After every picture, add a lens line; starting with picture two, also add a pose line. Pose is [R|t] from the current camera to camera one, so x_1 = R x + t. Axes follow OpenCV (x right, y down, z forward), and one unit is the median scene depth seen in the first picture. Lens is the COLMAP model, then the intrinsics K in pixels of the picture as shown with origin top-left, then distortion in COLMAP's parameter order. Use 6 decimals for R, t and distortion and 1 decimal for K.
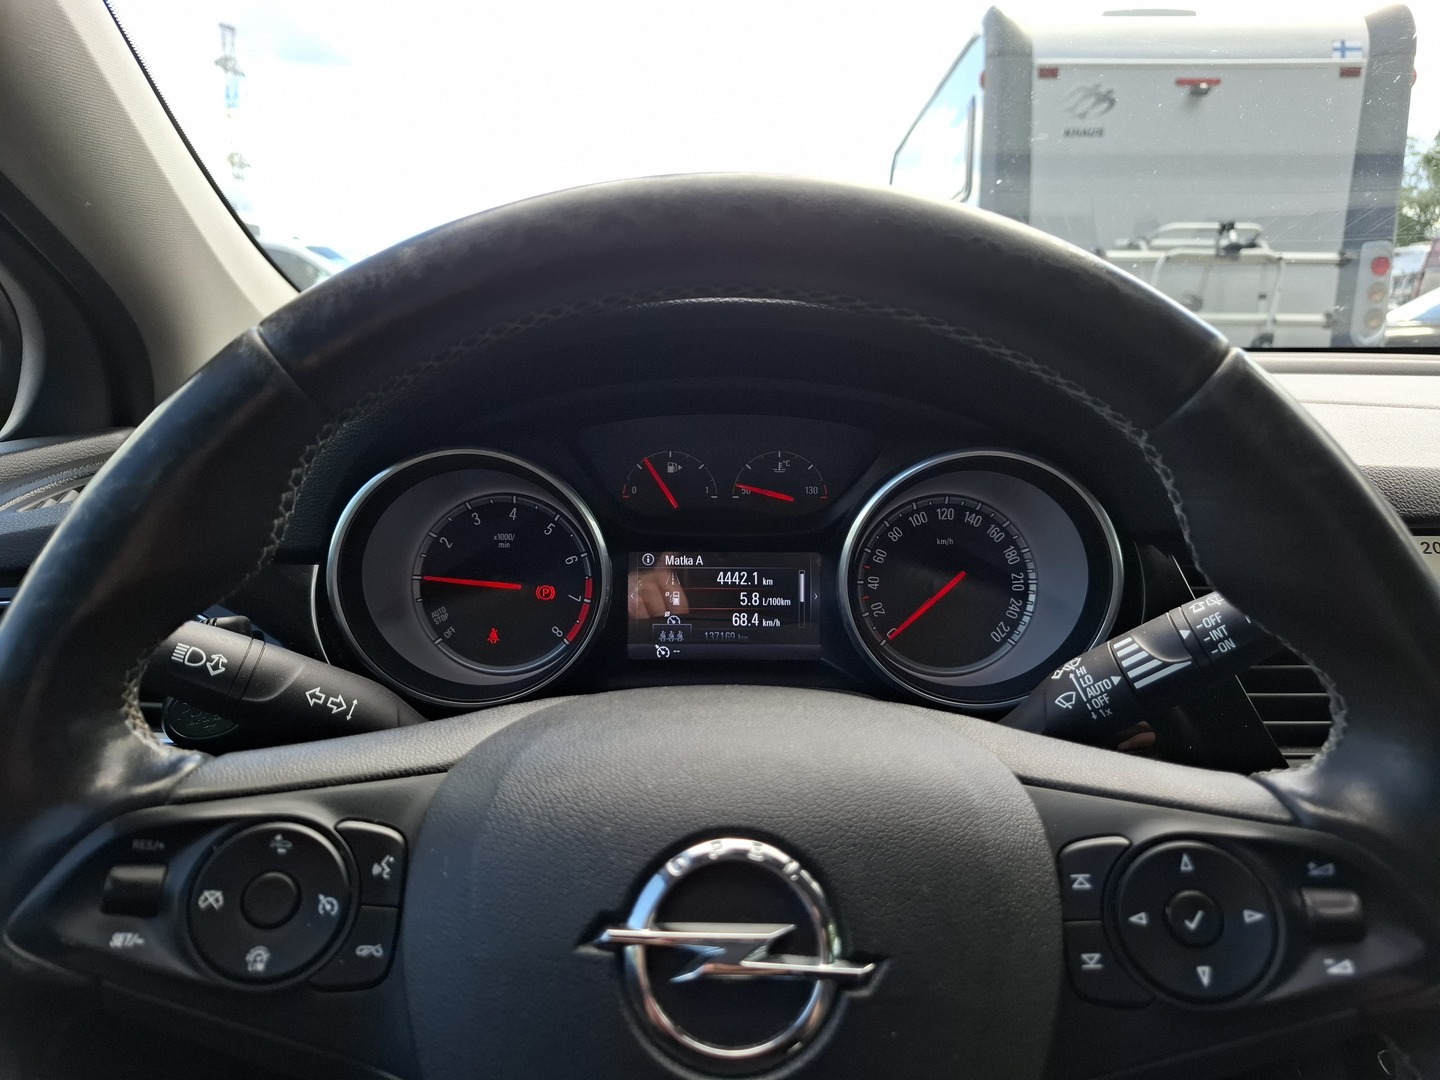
lens RADIAL K [[1034.4, 0, 711.9], [0, 1034.4, 535.6], [0, 0, 1]] dist [0.122992, -0.218235]
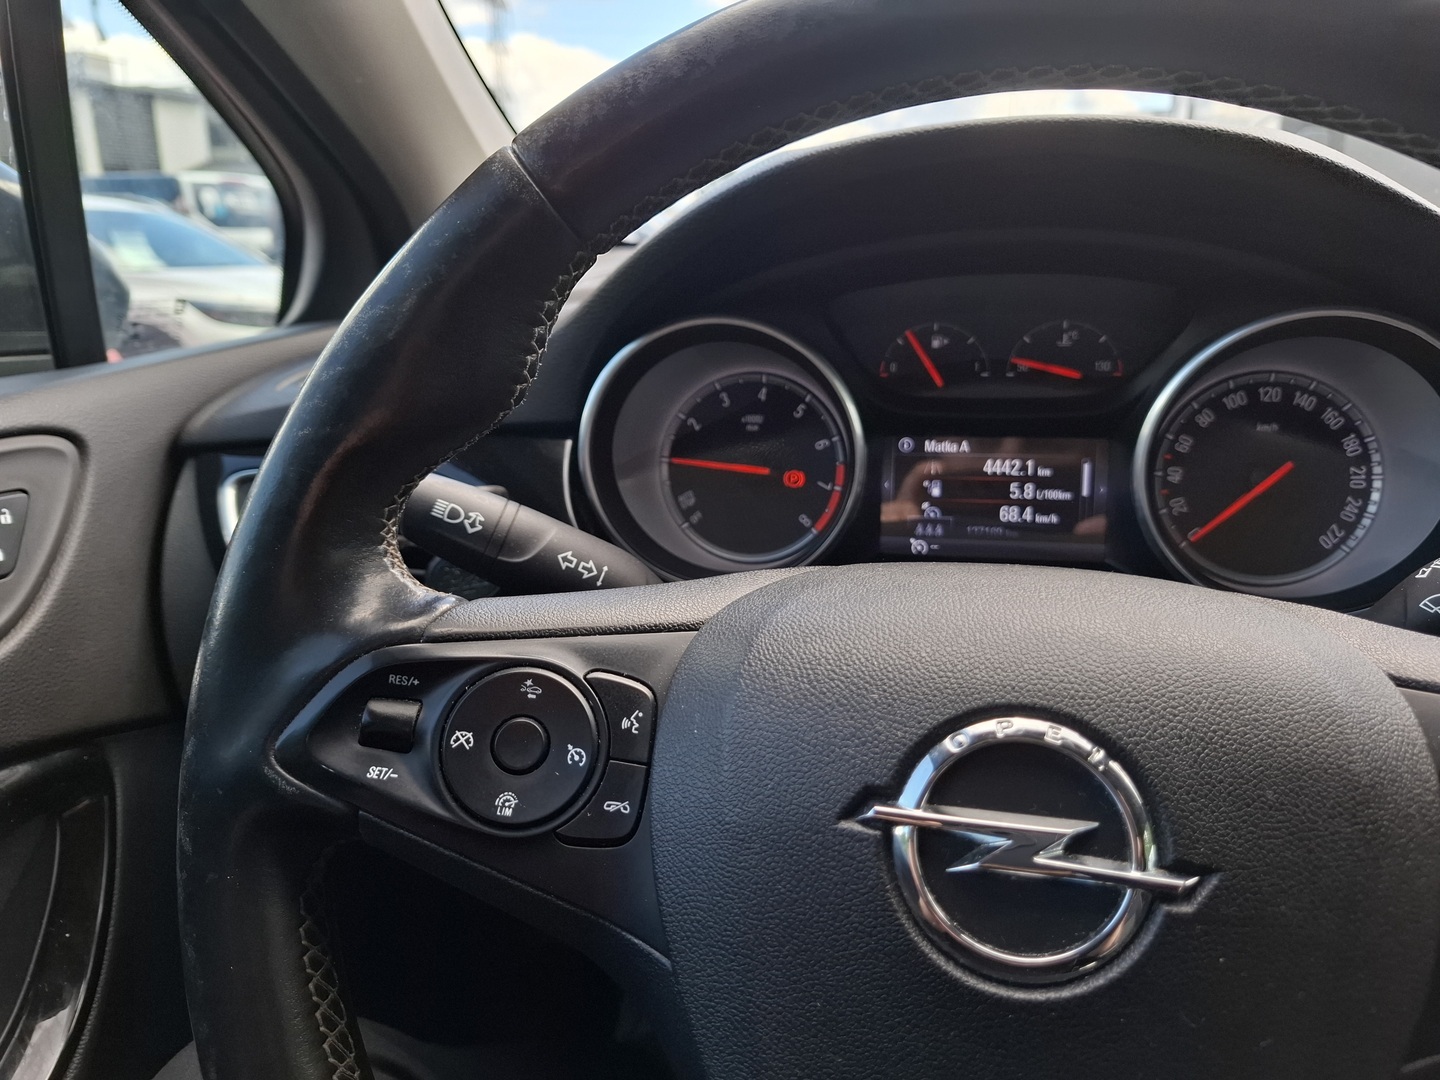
lens RADIAL K [[1034.4, 0, 711.9], [0, 1034.4, 535.6], [0, 0, 1]] dist [0.122992, -0.218235]
pose [[0.974365, 0.033286, -0.222495, -0.039548], [-0.019829, 0.997851, 0.062445, 0.086638], [0.224096, -0.056432, 0.972932, 0.113772]]
